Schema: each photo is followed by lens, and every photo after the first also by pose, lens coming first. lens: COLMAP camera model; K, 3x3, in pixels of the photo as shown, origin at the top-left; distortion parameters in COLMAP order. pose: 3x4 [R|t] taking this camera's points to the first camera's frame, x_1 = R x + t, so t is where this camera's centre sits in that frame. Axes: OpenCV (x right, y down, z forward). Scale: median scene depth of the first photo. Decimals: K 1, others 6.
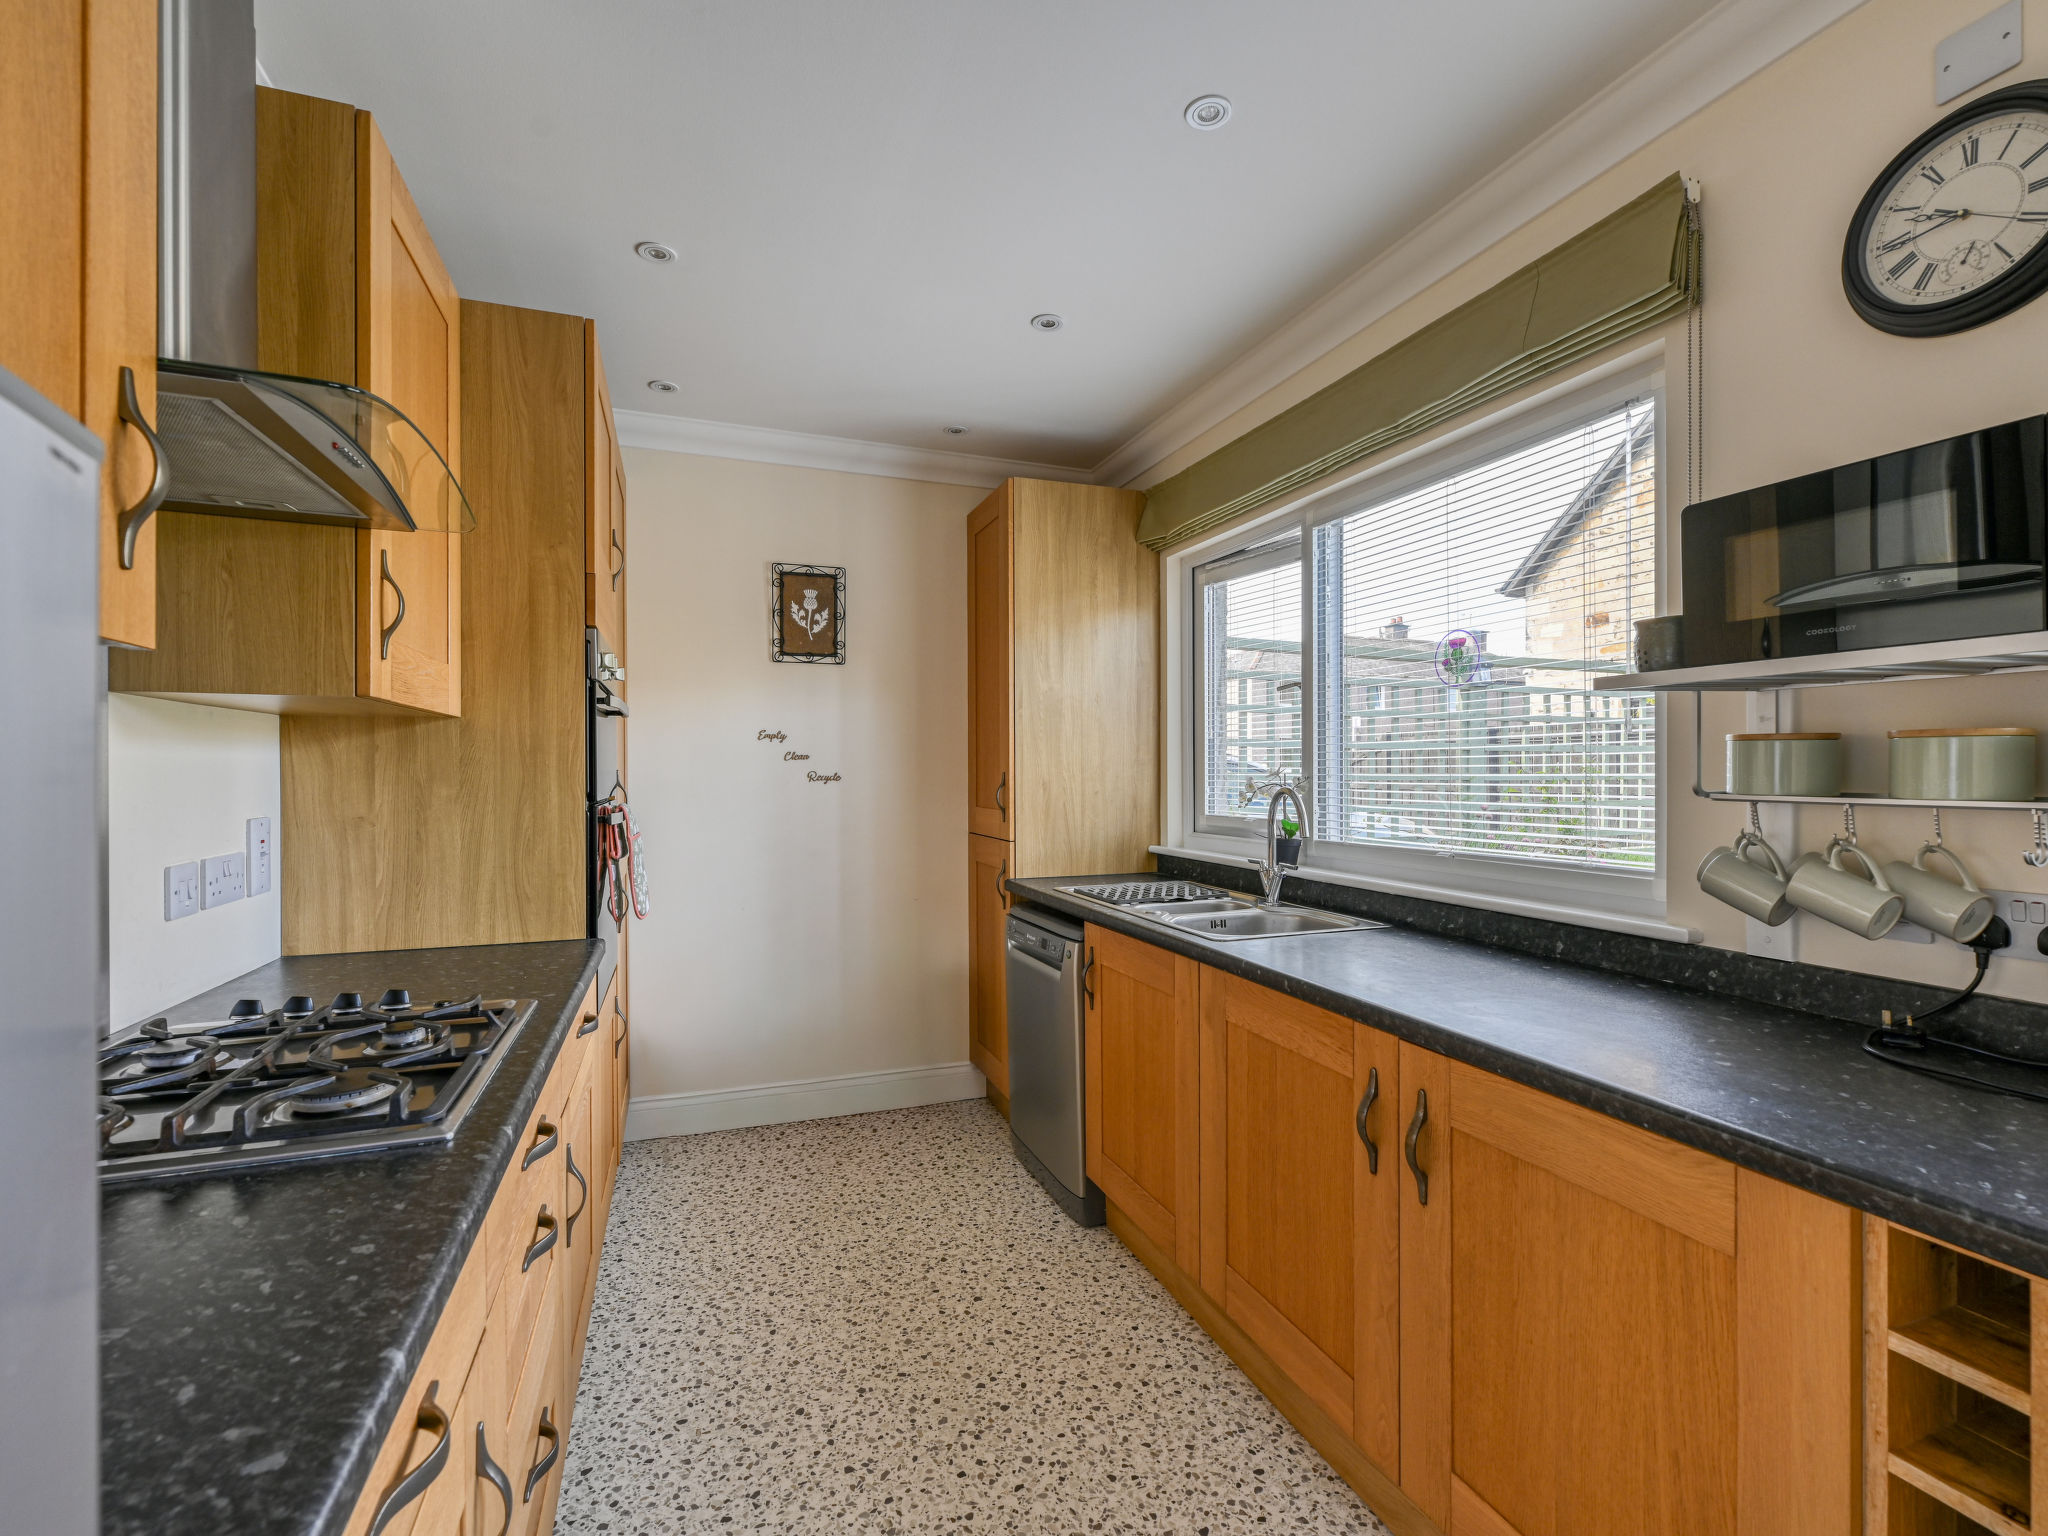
lens RADIAL K [[912.2, 0, 1012.0], [0, 912.2, 769.0], [0, 0, 1]] dist [-0.001223, -0.000110]
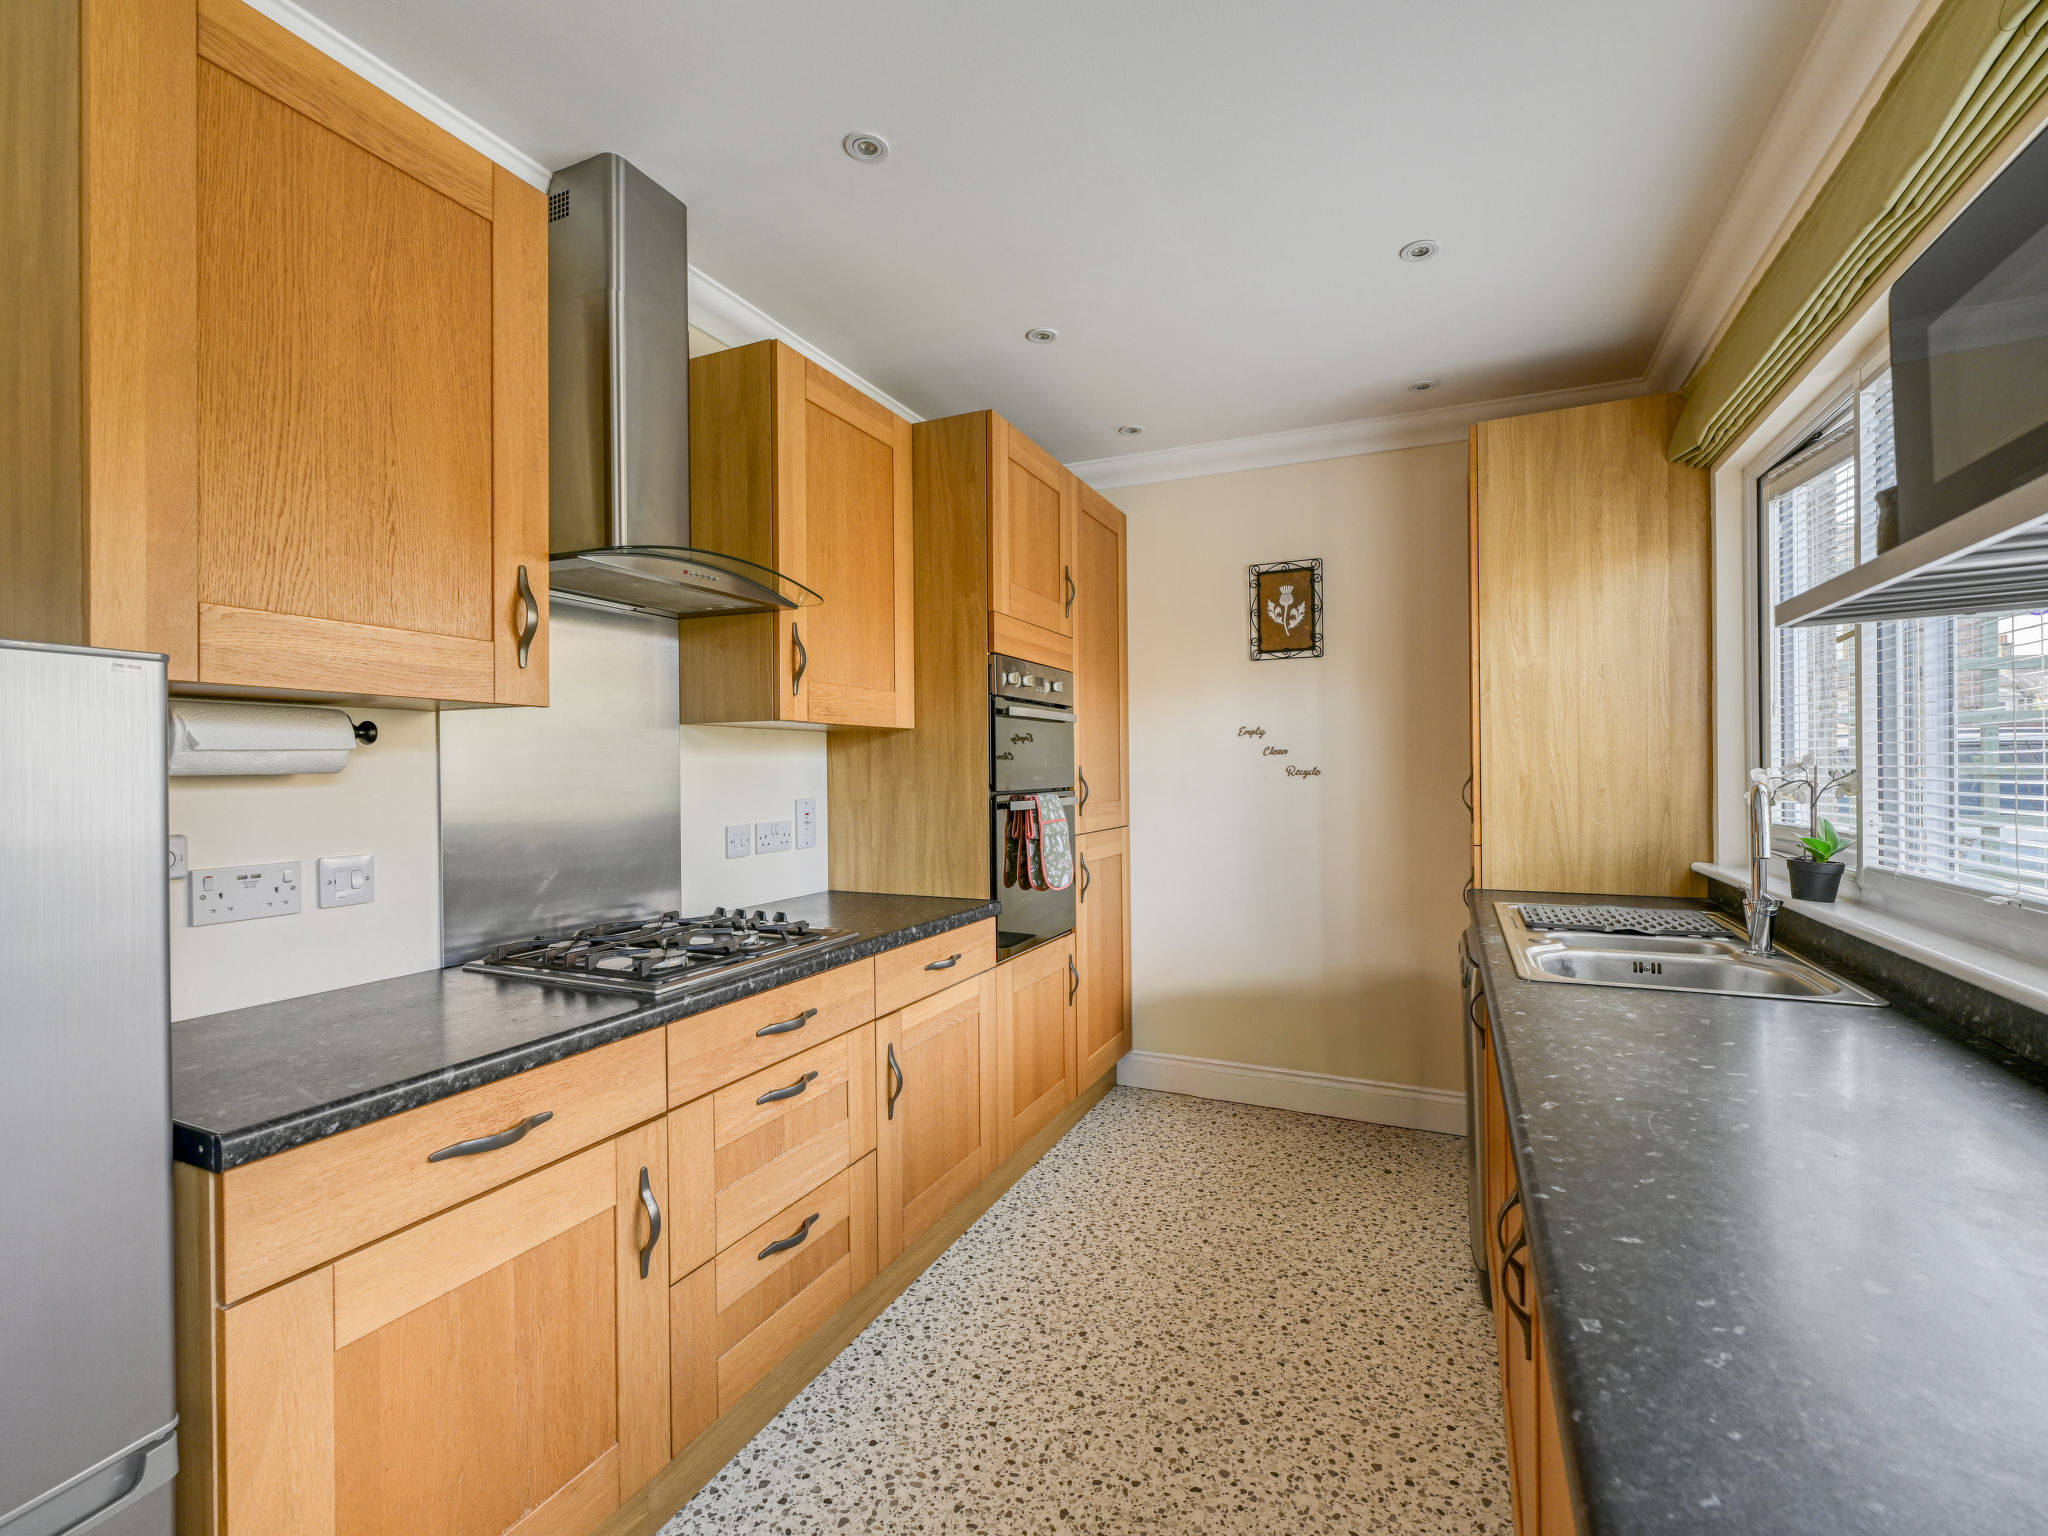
lens RADIAL K [[901.1, 0, 1024.0], [0, 901.1, 768.0], [0, 0, 1]] dist [-0.000411, 0.000401]
pose [[0.714233, -0.004630, -0.699893, 0.395029], [0.008240, 0.999964, 0.001794, 0.001059], [0.699860, -0.007048, 0.714246, 0.123639]]
